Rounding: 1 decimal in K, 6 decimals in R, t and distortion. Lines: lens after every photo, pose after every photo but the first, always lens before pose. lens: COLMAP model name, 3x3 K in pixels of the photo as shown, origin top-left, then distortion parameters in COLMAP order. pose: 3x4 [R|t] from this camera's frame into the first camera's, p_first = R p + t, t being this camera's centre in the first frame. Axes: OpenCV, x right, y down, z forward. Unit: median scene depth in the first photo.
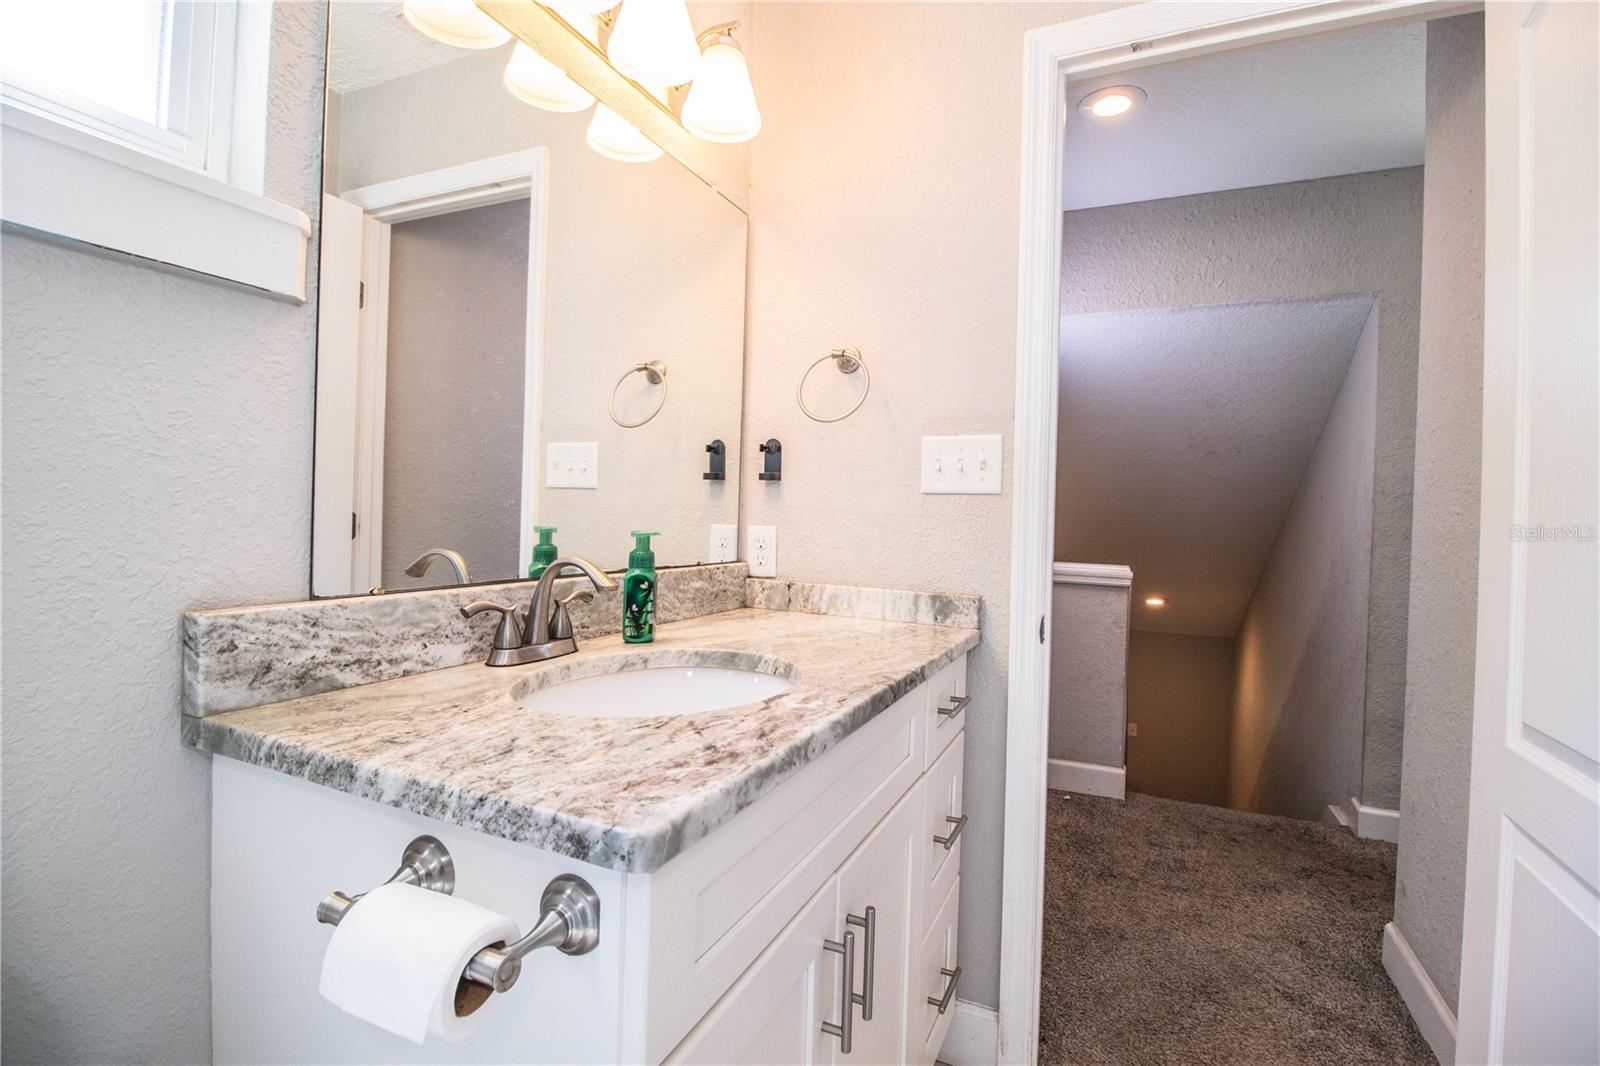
lens RADIAL K [[739.3, 0, 802.9], [0, 739.3, 524.0], [0, 0, 1]] dist [-0.002111, -0.000343]
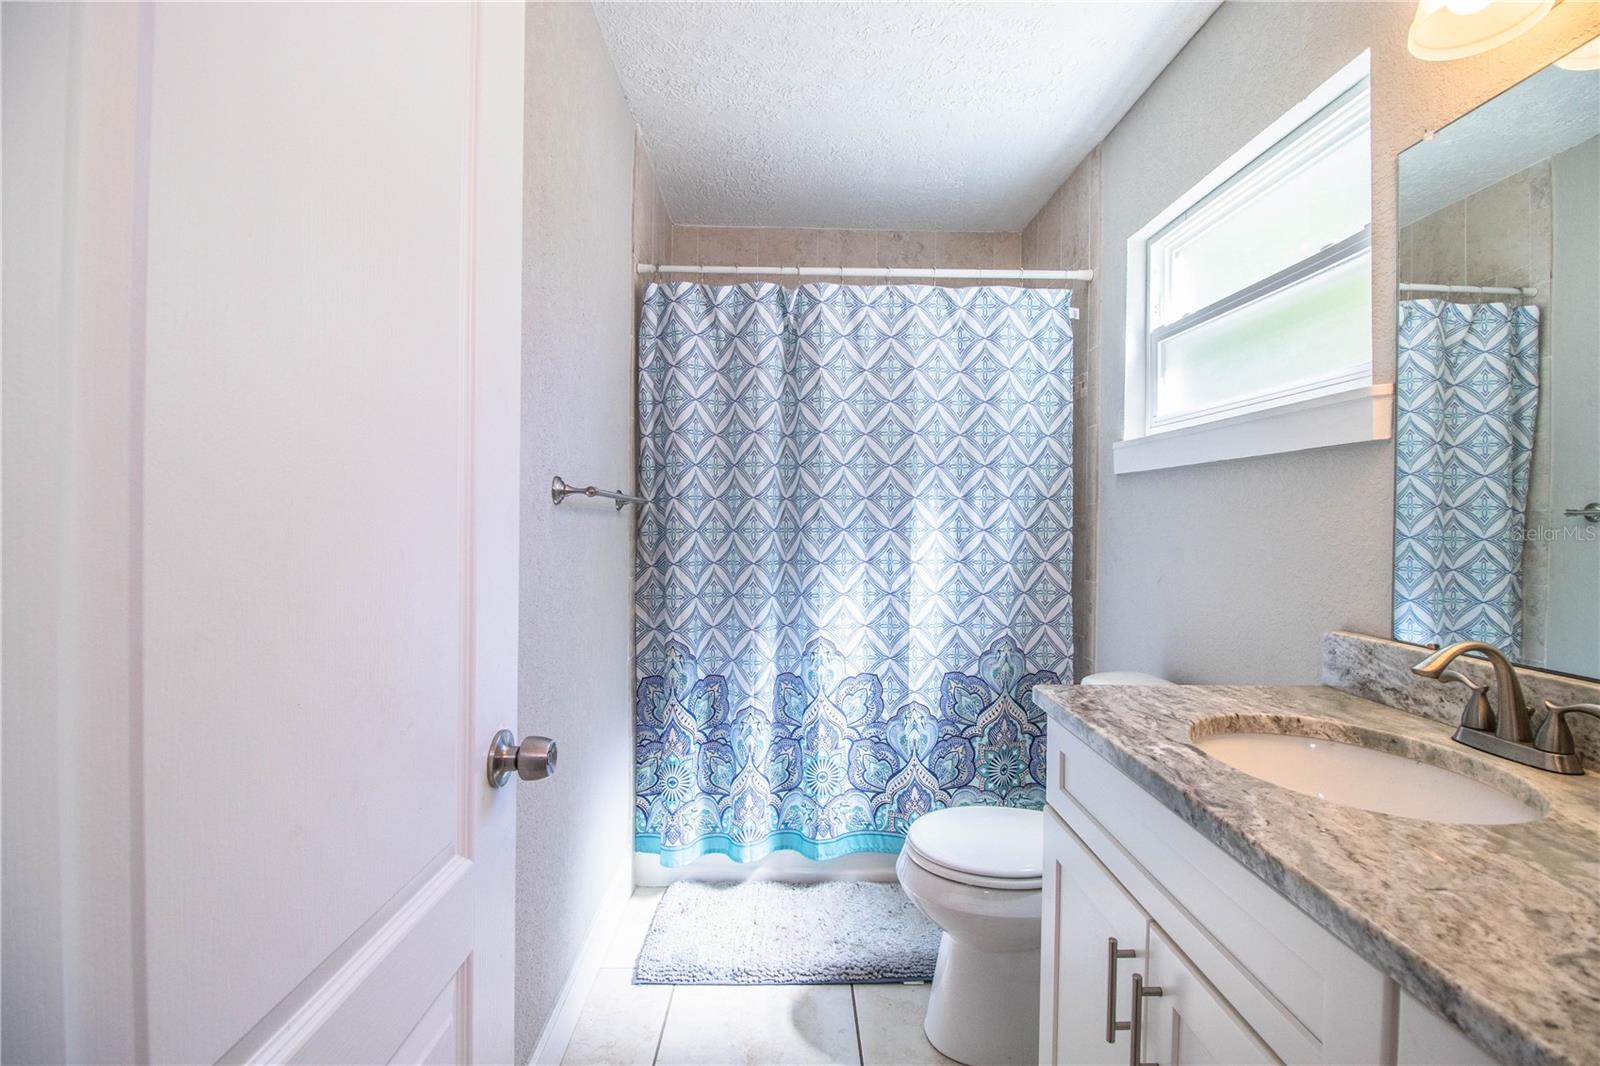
lens RADIAL K [[739.3, 0, 800.0], [0, 739.3, 528.1], [0, 0, 1]] dist [-0.002111, -0.000343]
pose [[-0.901330, -0.031603, -0.431979, 1.028559], [-0.041441, 0.999051, 0.013378, -0.090324], [0.431146, 0.029960, -0.901785, 1.798891]]
